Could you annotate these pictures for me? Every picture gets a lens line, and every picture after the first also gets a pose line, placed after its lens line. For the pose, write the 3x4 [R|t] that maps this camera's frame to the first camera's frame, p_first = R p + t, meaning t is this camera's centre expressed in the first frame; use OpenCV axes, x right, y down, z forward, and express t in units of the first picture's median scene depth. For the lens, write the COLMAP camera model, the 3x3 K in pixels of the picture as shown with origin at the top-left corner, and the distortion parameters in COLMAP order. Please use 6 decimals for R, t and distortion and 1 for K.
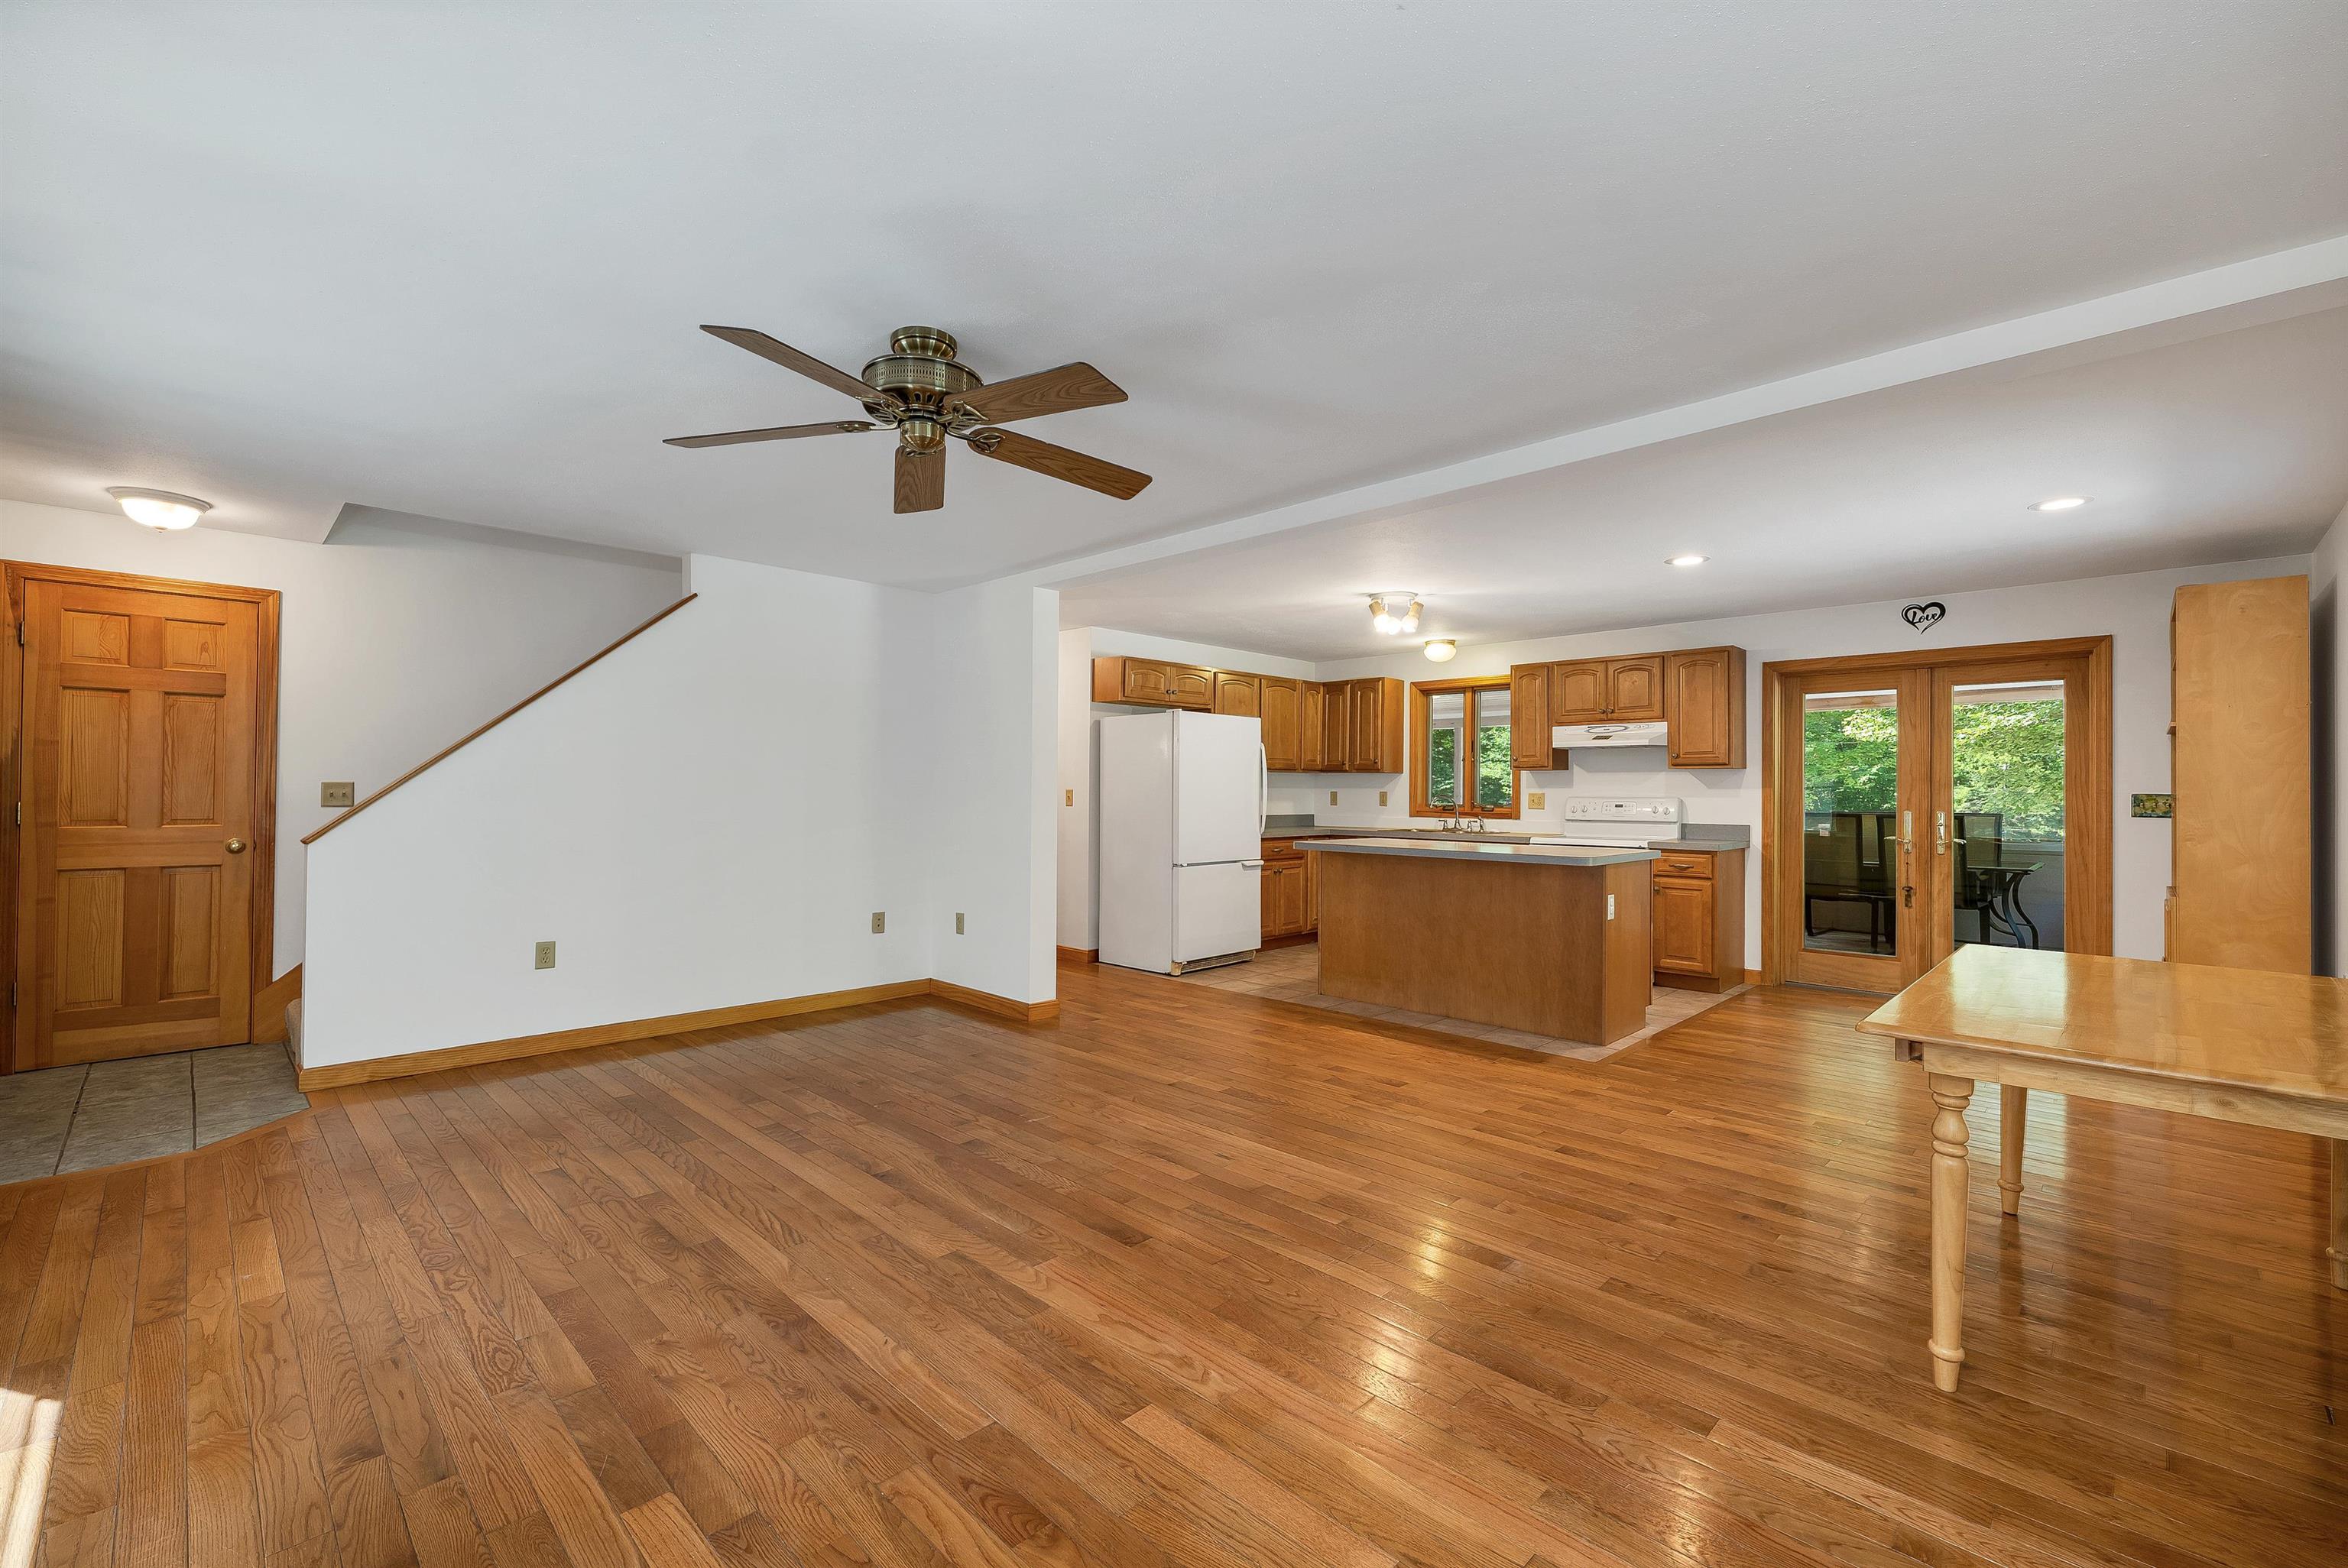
lens RADIAL K [[993.7, 0, 1169.8], [0, 993.7, 783.3], [0, 0, 1]] dist [0.000142, 0.000273]
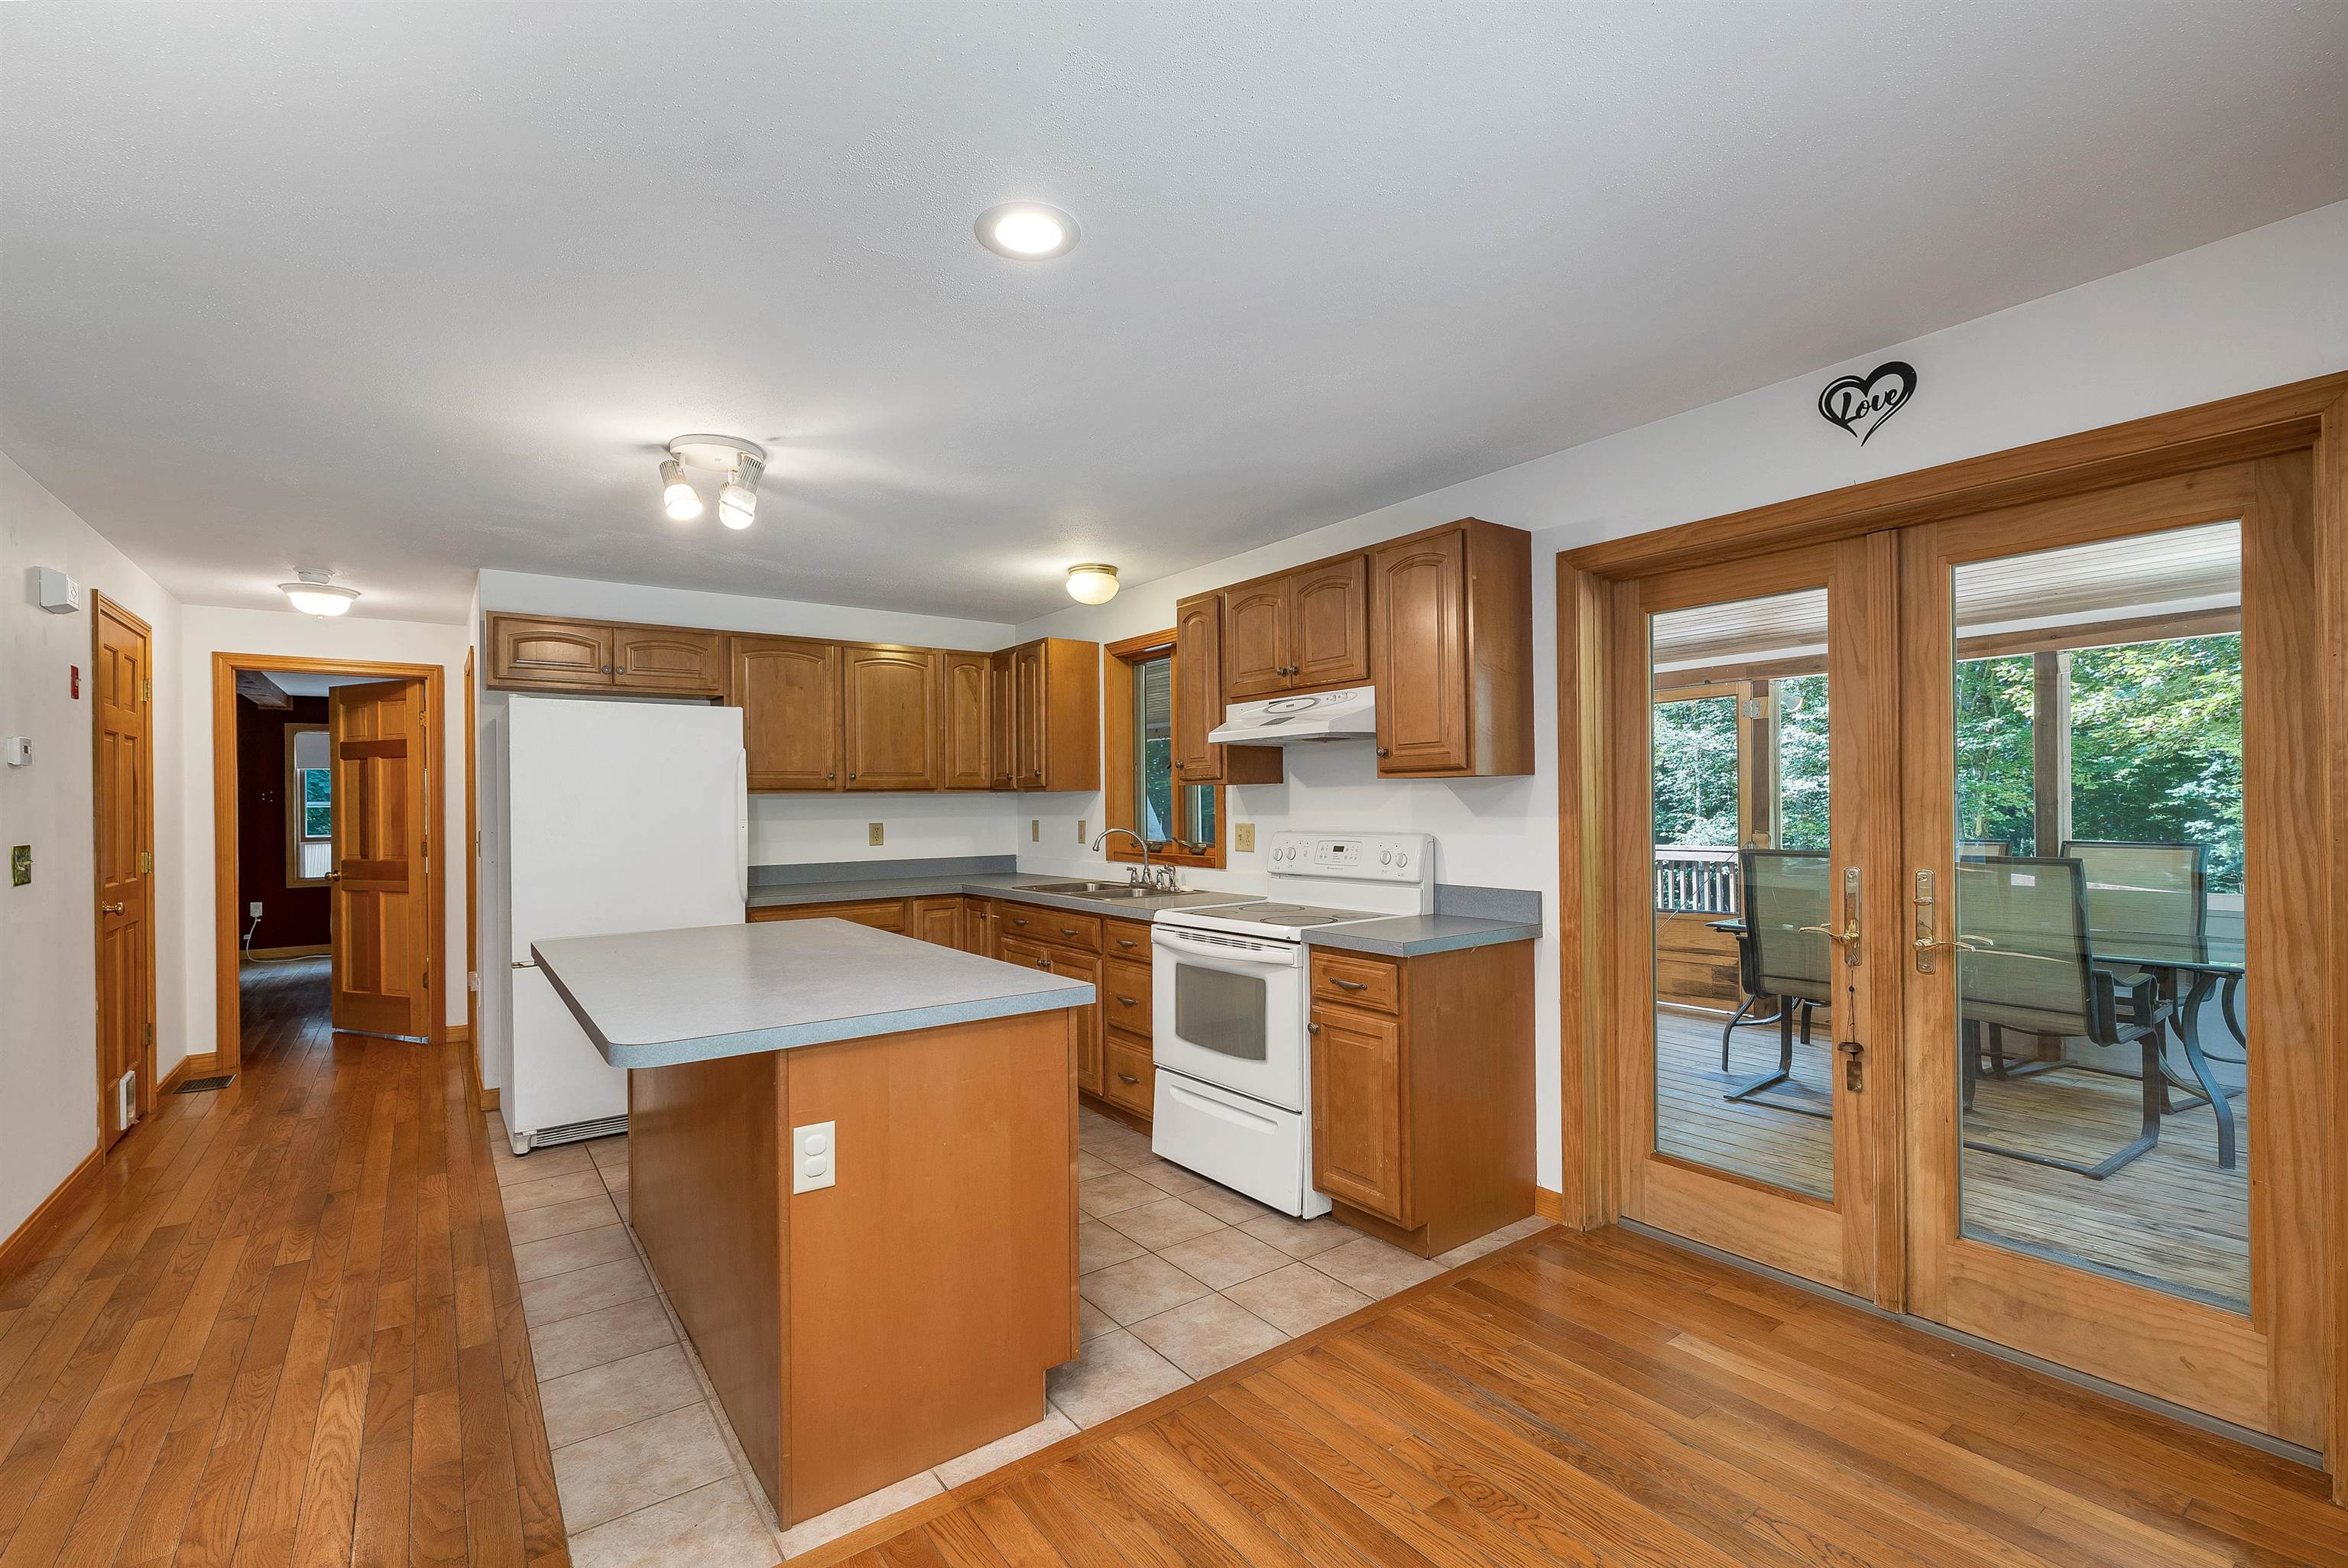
lens RADIAL K [[993.7, 0, 1175.2], [0, 993.7, 805.0], [0, 0, 1]] dist [0.000142, 0.000273]
pose [[0.987574, -0.017849, -0.156137, 0.525560], [0.019362, 0.999779, 0.008178, -0.008041], [0.155956, -0.011099, 0.987702, 0.533056]]
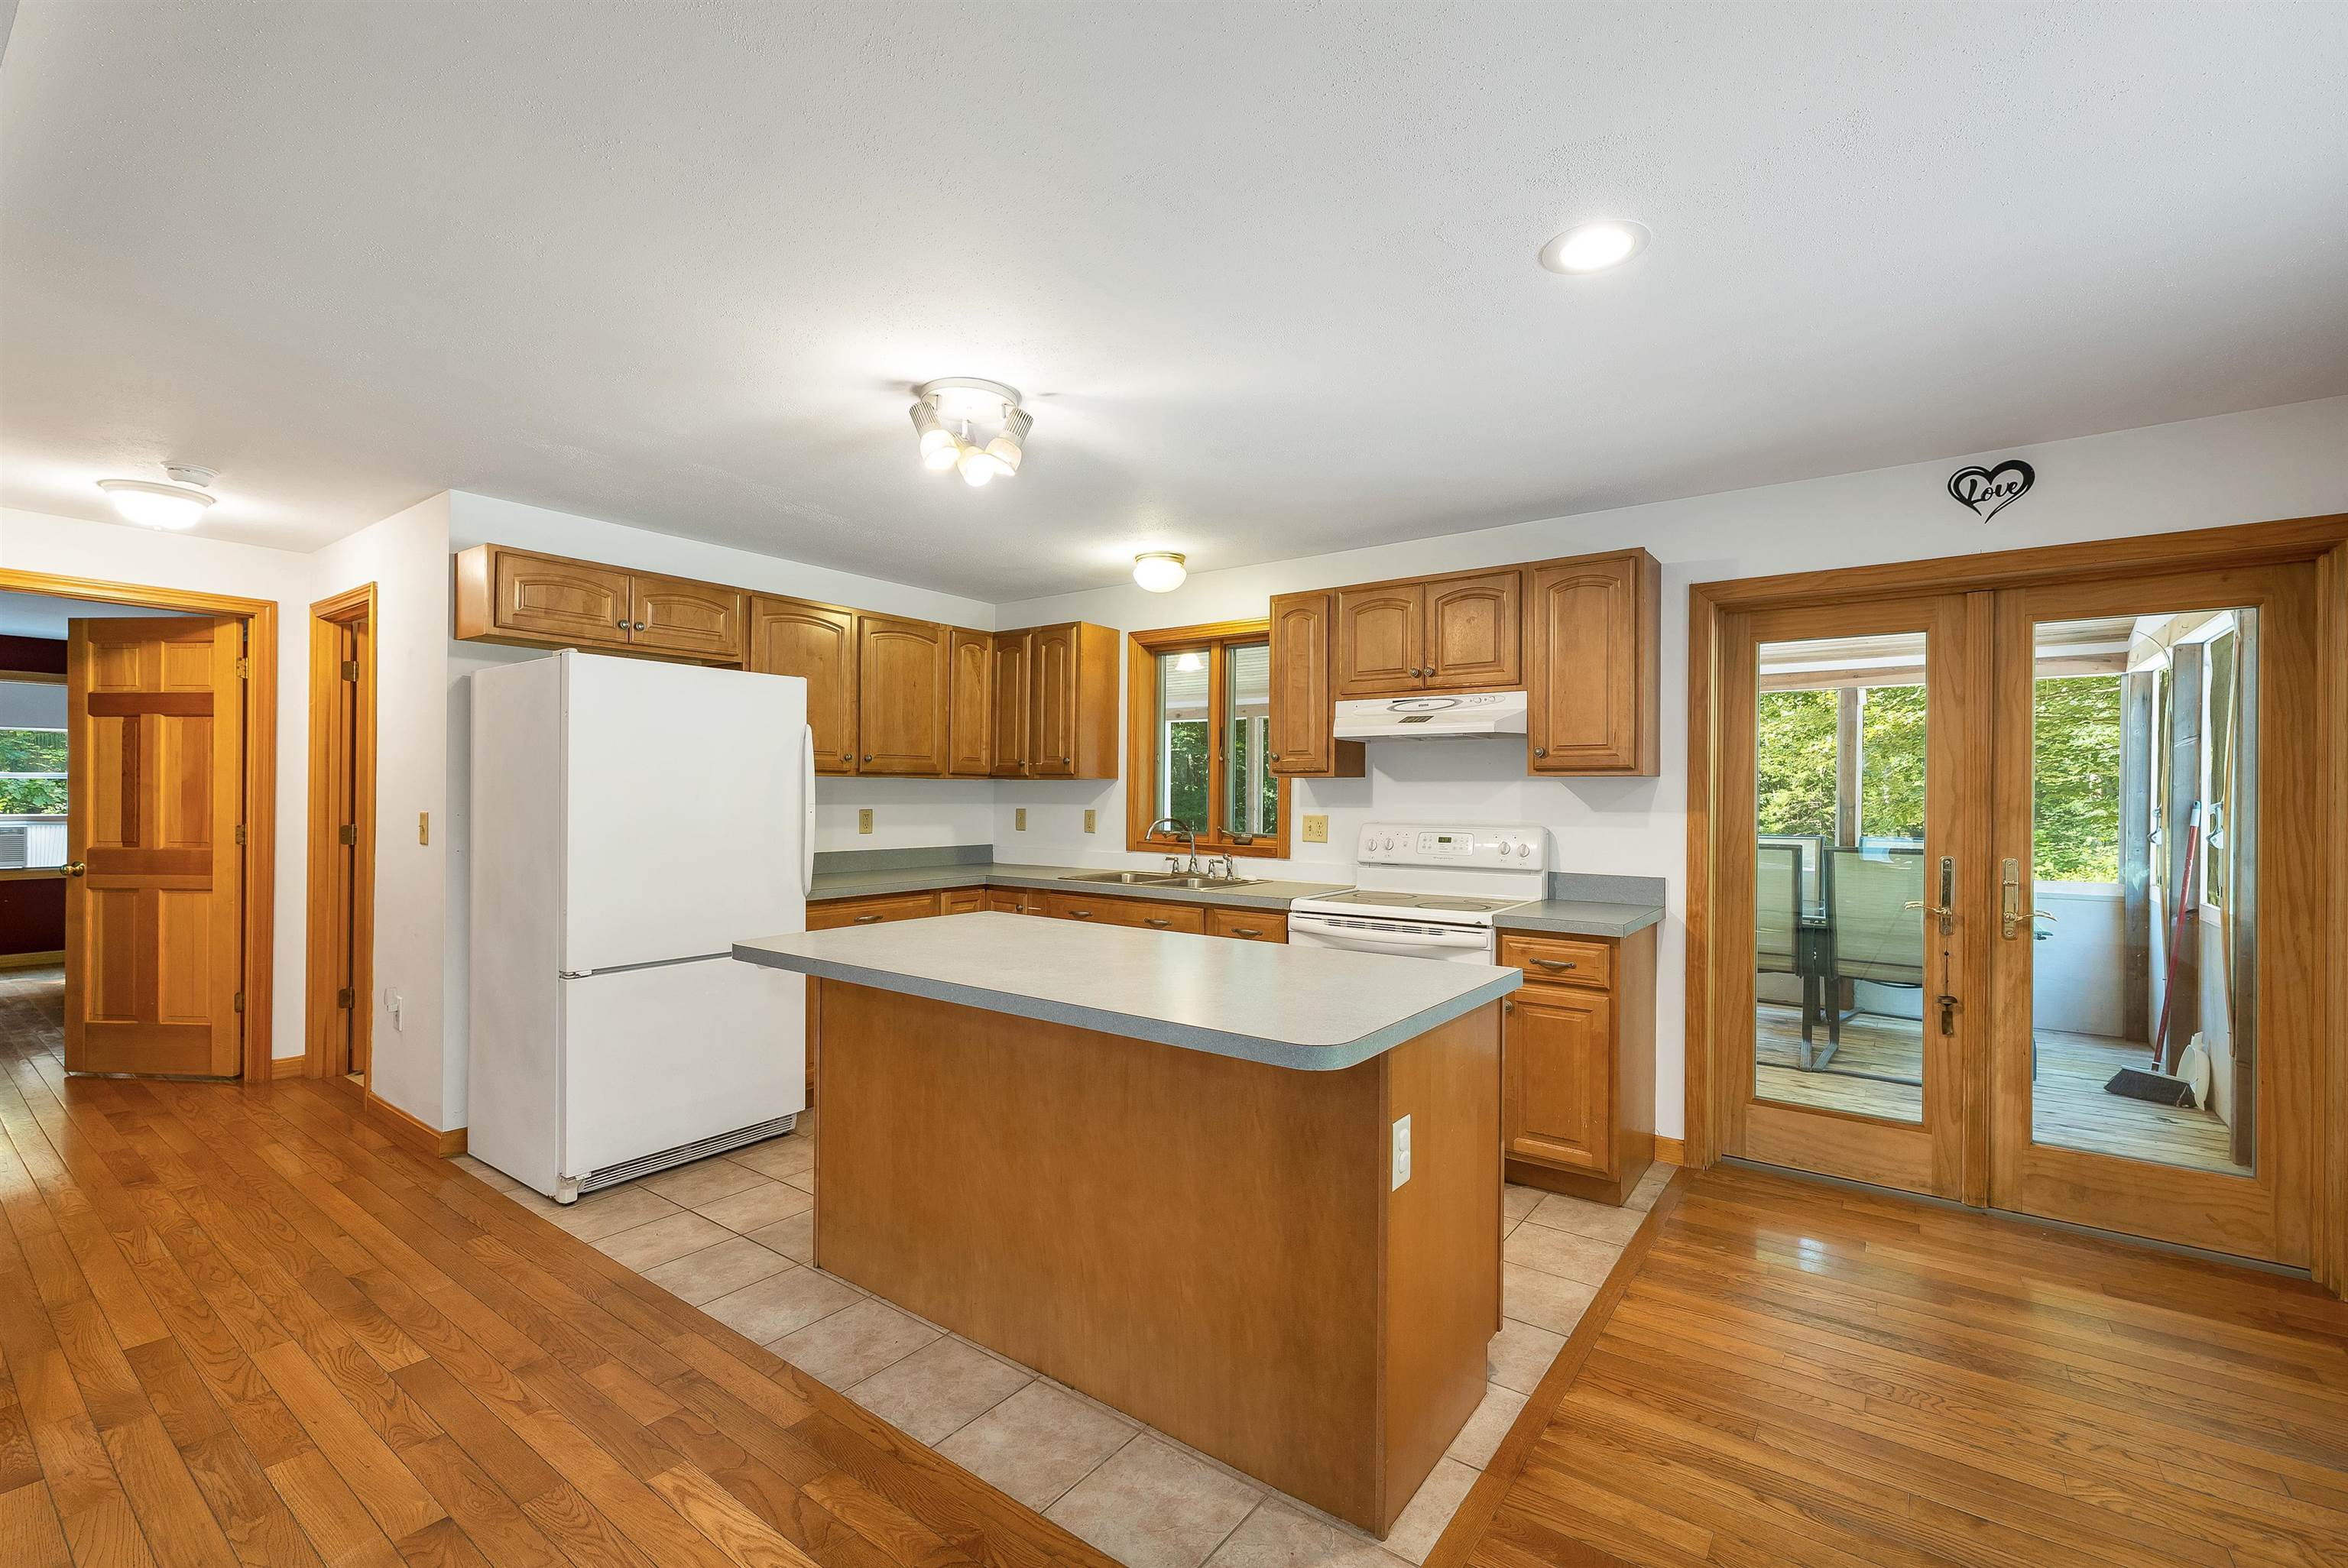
lens RADIAL K [[993.7, 0, 1171.5], [0, 993.7, 795.9], [0, 0, 1]] dist [0.000142, 0.000273]
pose [[0.990205, -0.000007, 0.139623, 0.250865], [-0.001572, 0.999936, 0.011205, -0.010344], [-0.139615, -0.011314, 0.990141, 0.528529]]
